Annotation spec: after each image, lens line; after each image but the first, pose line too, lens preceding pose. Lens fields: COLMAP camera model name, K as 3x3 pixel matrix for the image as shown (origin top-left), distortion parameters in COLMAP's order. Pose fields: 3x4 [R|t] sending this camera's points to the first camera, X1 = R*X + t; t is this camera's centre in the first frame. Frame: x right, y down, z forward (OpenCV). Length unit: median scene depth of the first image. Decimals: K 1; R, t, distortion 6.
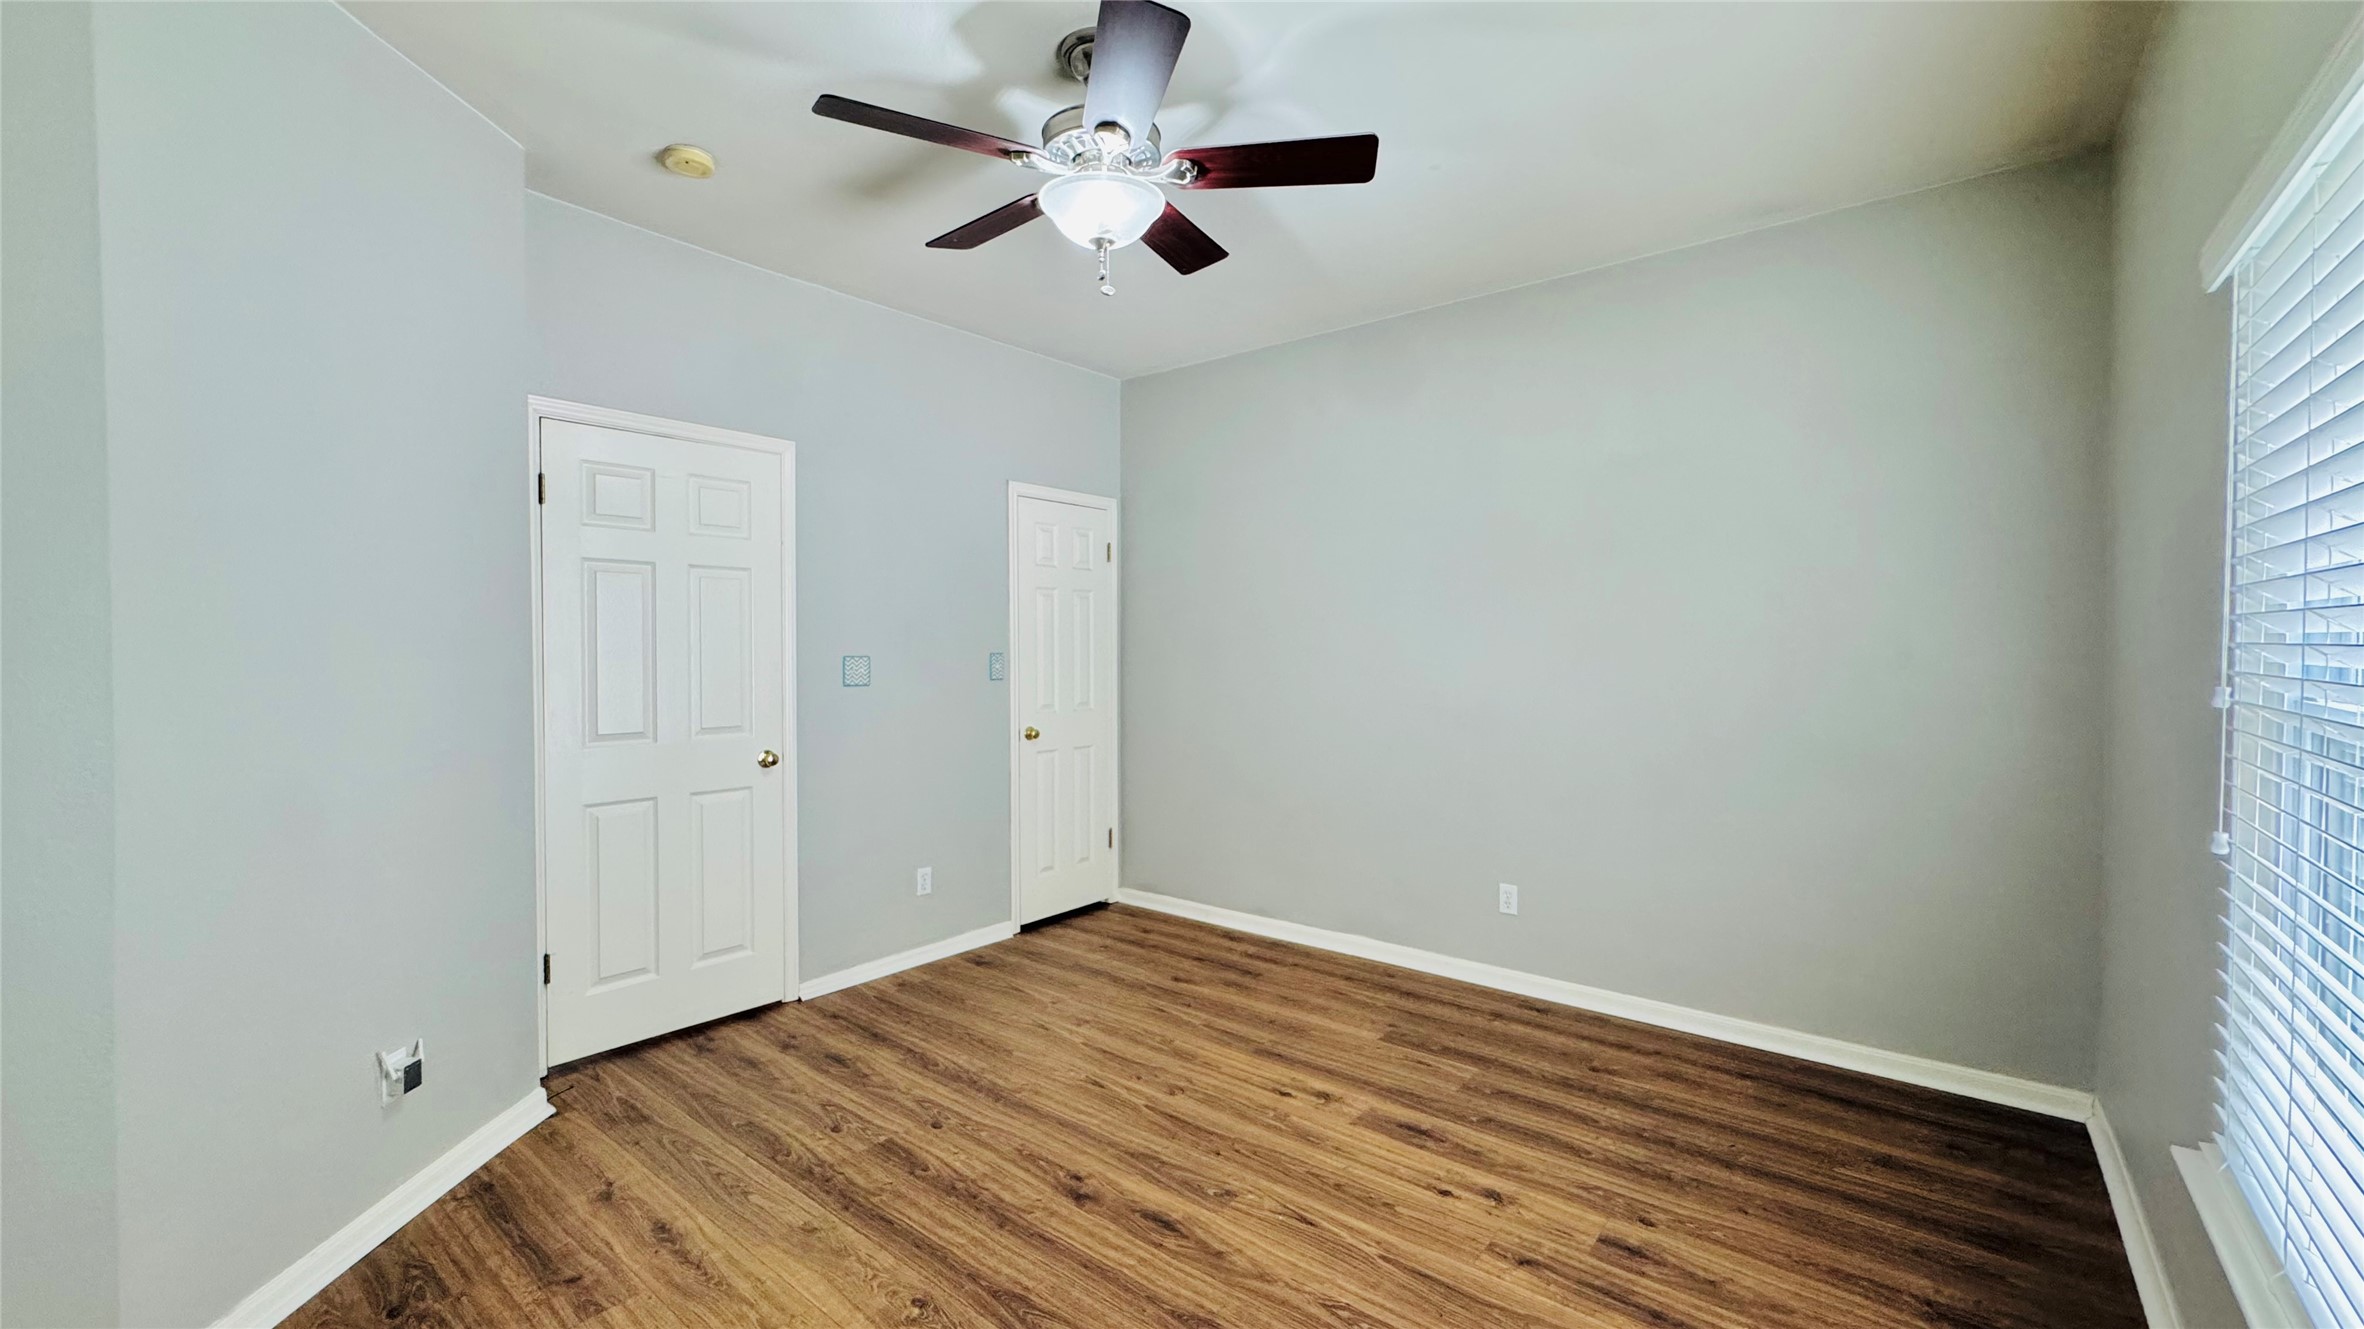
lens RADIAL K [[951.2, 0, 1184.9], [0, 951.2, 653.3], [0, 0, 1]] dist [-0.004915, 0.000287]
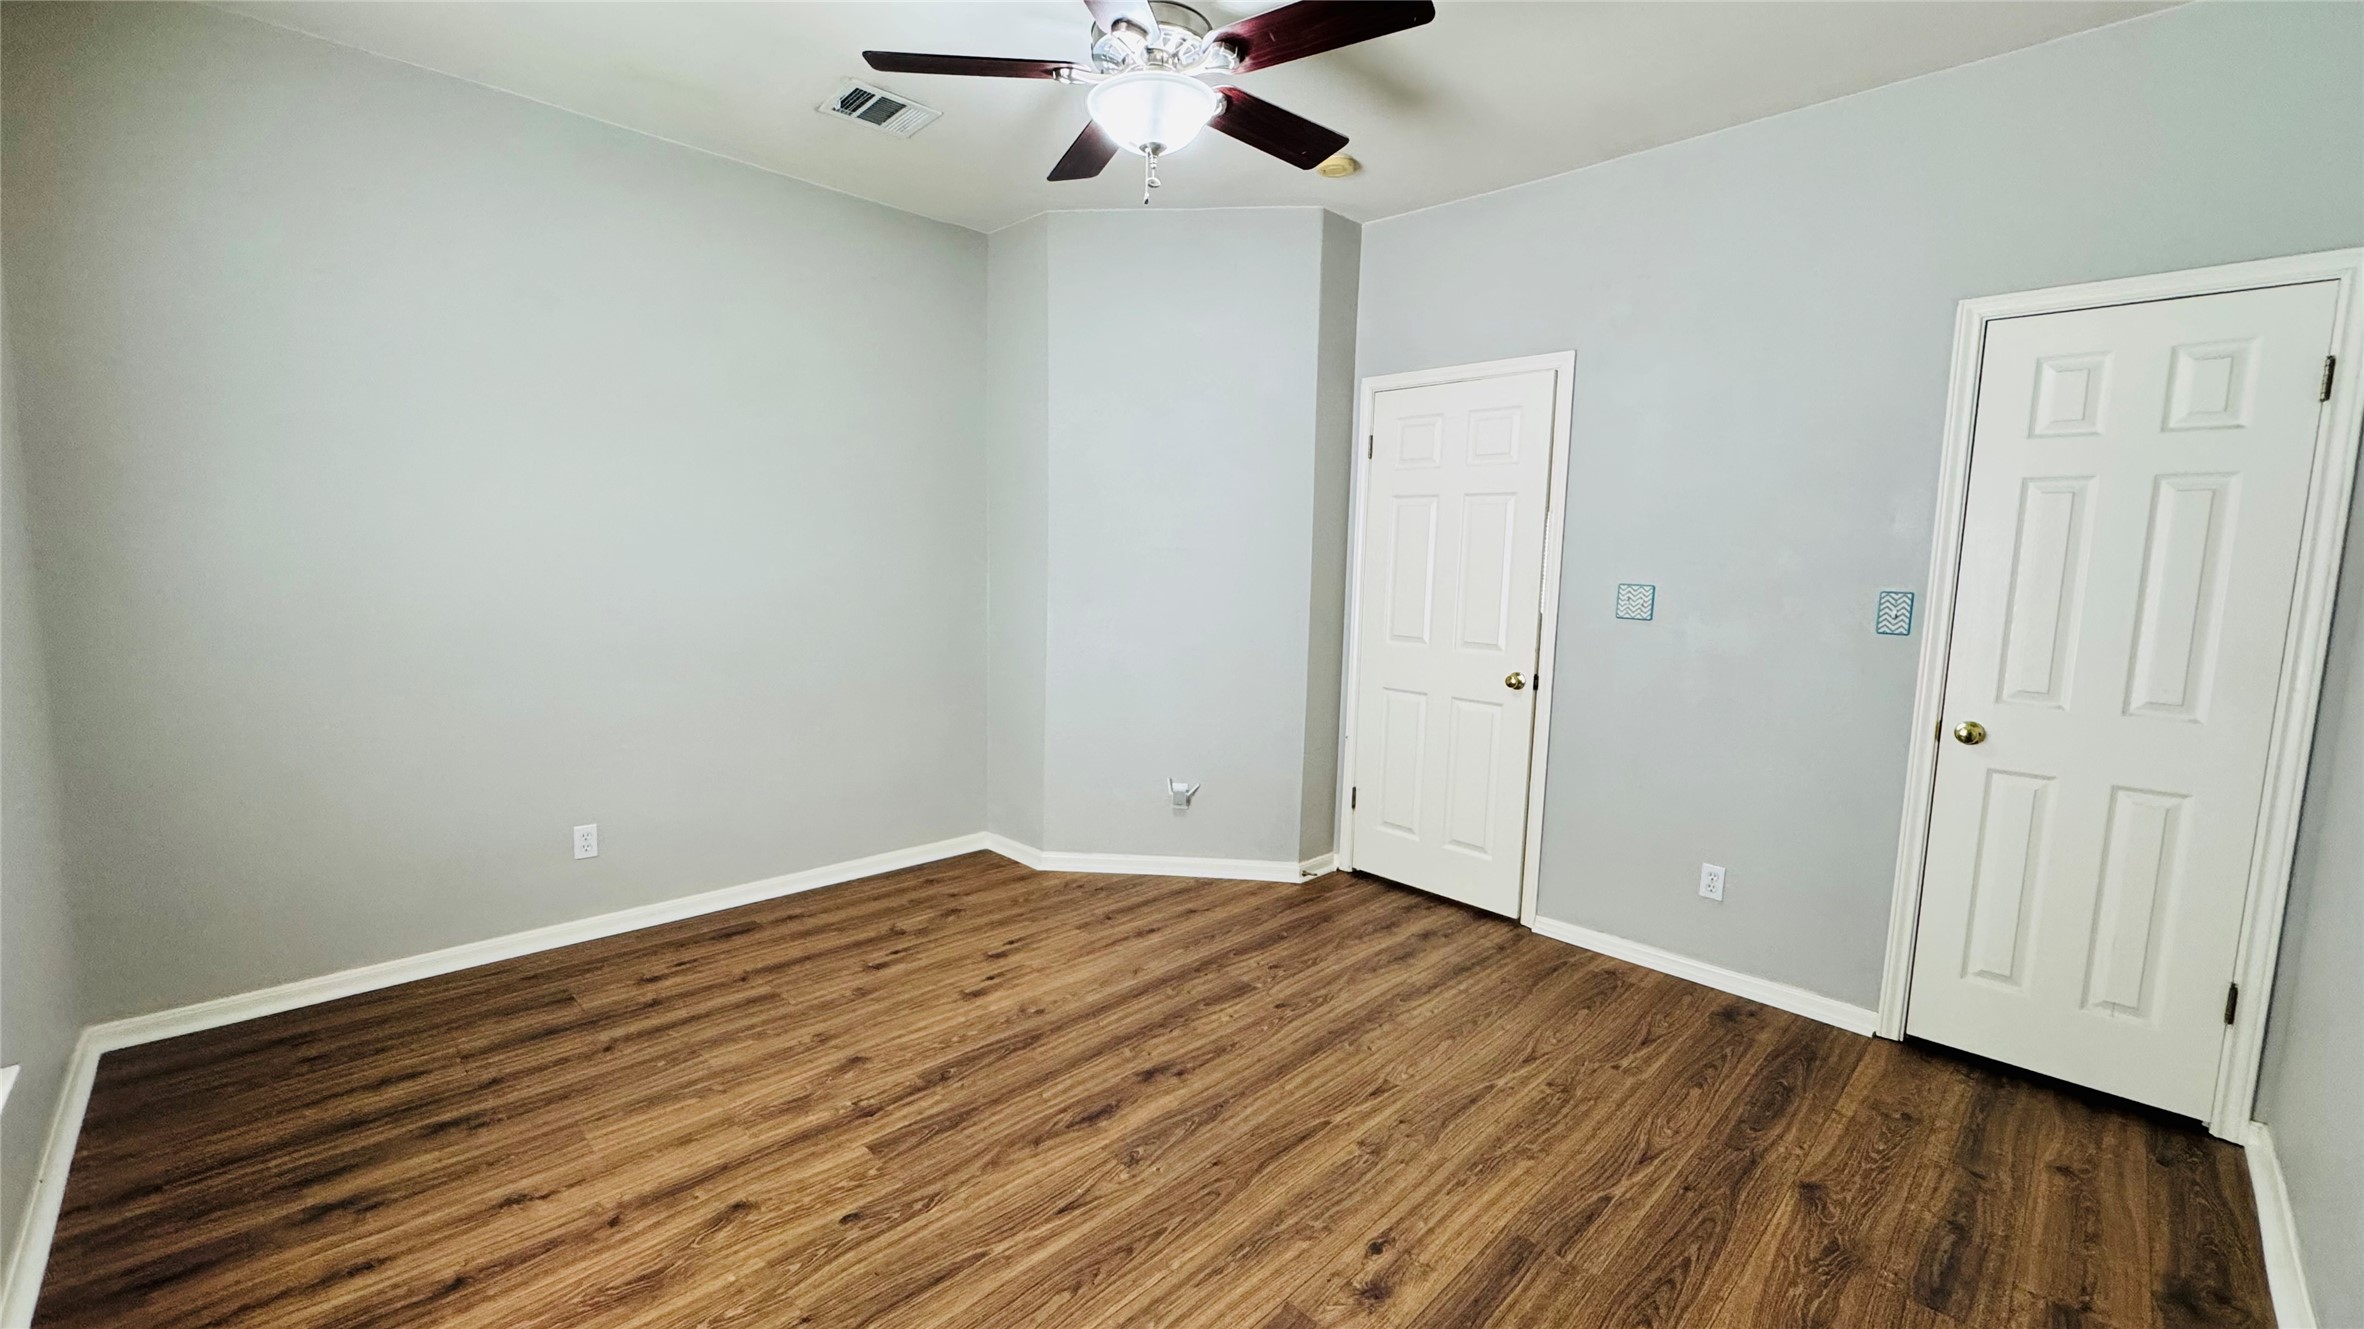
lens RADIAL K [[951.2, 0, 1179.5], [0, 951.2, 667.7], [0, 0, 1]] dist [-0.004915, 0.000287]
pose [[-0.116722, 0.112556, -0.986766, 0.670663], [-0.035519, 0.992449, 0.117405, -0.009841], [0.992529, 0.048753, -0.111843, 0.844004]]
